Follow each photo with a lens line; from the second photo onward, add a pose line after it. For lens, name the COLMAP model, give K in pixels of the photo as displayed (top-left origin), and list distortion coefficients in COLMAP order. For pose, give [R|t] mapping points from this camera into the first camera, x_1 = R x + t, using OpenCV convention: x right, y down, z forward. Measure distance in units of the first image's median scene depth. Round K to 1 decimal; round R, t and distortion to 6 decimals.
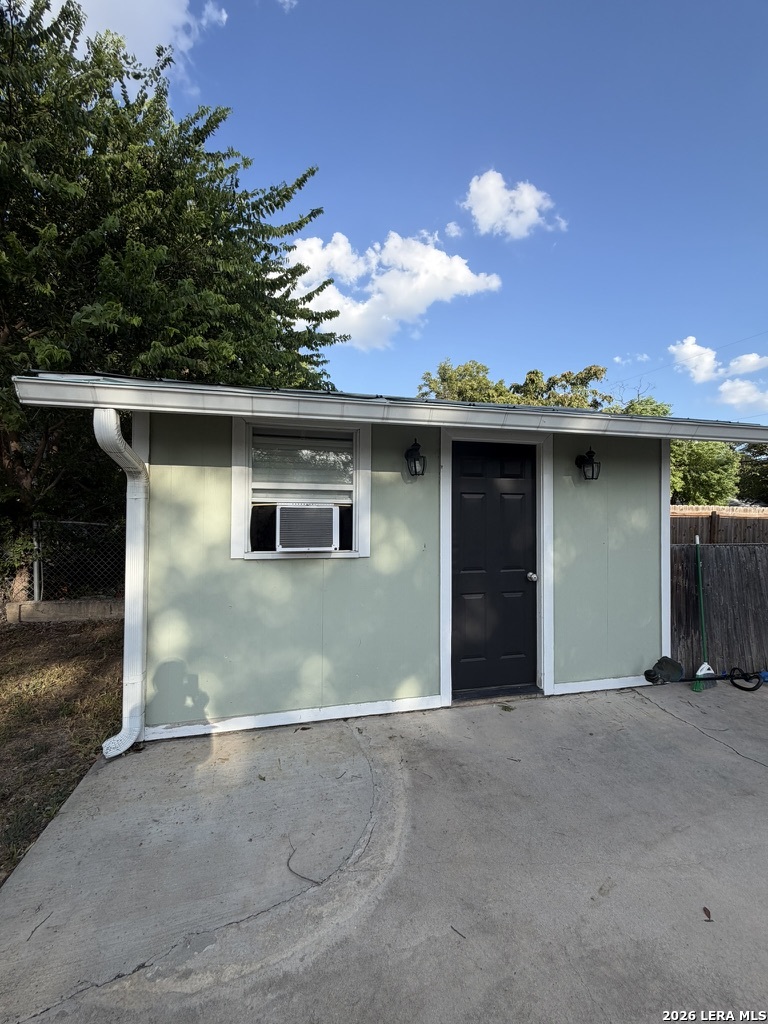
lens RADIAL K [[409.3, 0, 383.1], [0, 409.3, 509.4], [0, 0, 1]] dist [-0.001448, 0.000648]
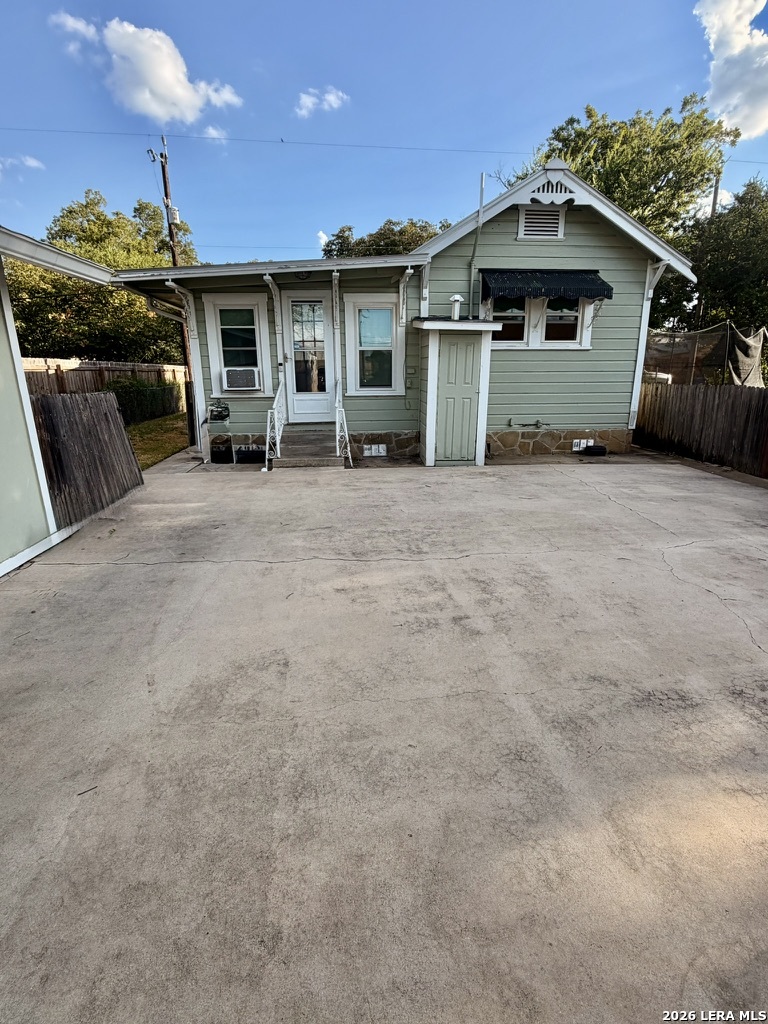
lens RADIAL K [[506.5, 0, 382.5], [0, 506.5, 514.3], [0, 0, 1]] dist [-0.000110, -0.000525]
pose [[0.175333, -0.282455, 0.943121, -0.322778], [0.004828, 0.958196, 0.286072, 0.029800], [-0.984497, -0.045605, 0.169367, 0.066169]]
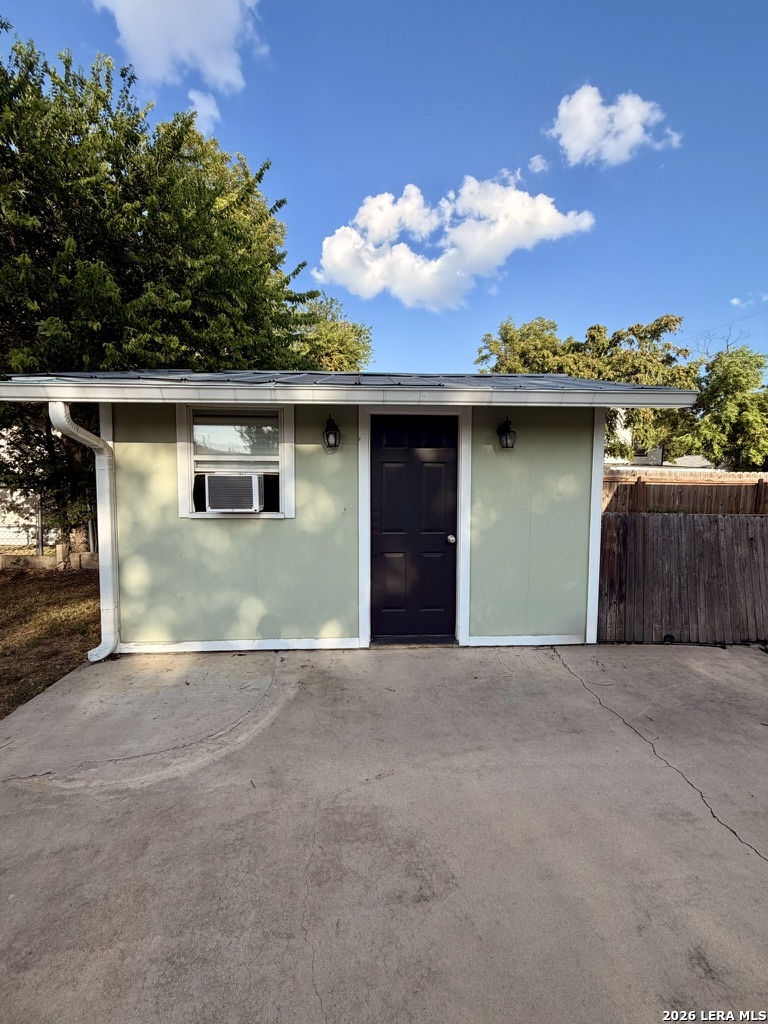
lens RADIAL K [[409.3, 0, 383.1], [0, 409.3, 509.4], [0, 0, 1]] dist [-0.001448, 0.000648]
pose [[0.984916, 0.010581, -0.172708, 0.421411], [0.002687, 0.997073, 0.076406, 0.002764], [0.173011, -0.075717, 0.982005, -0.104473]]
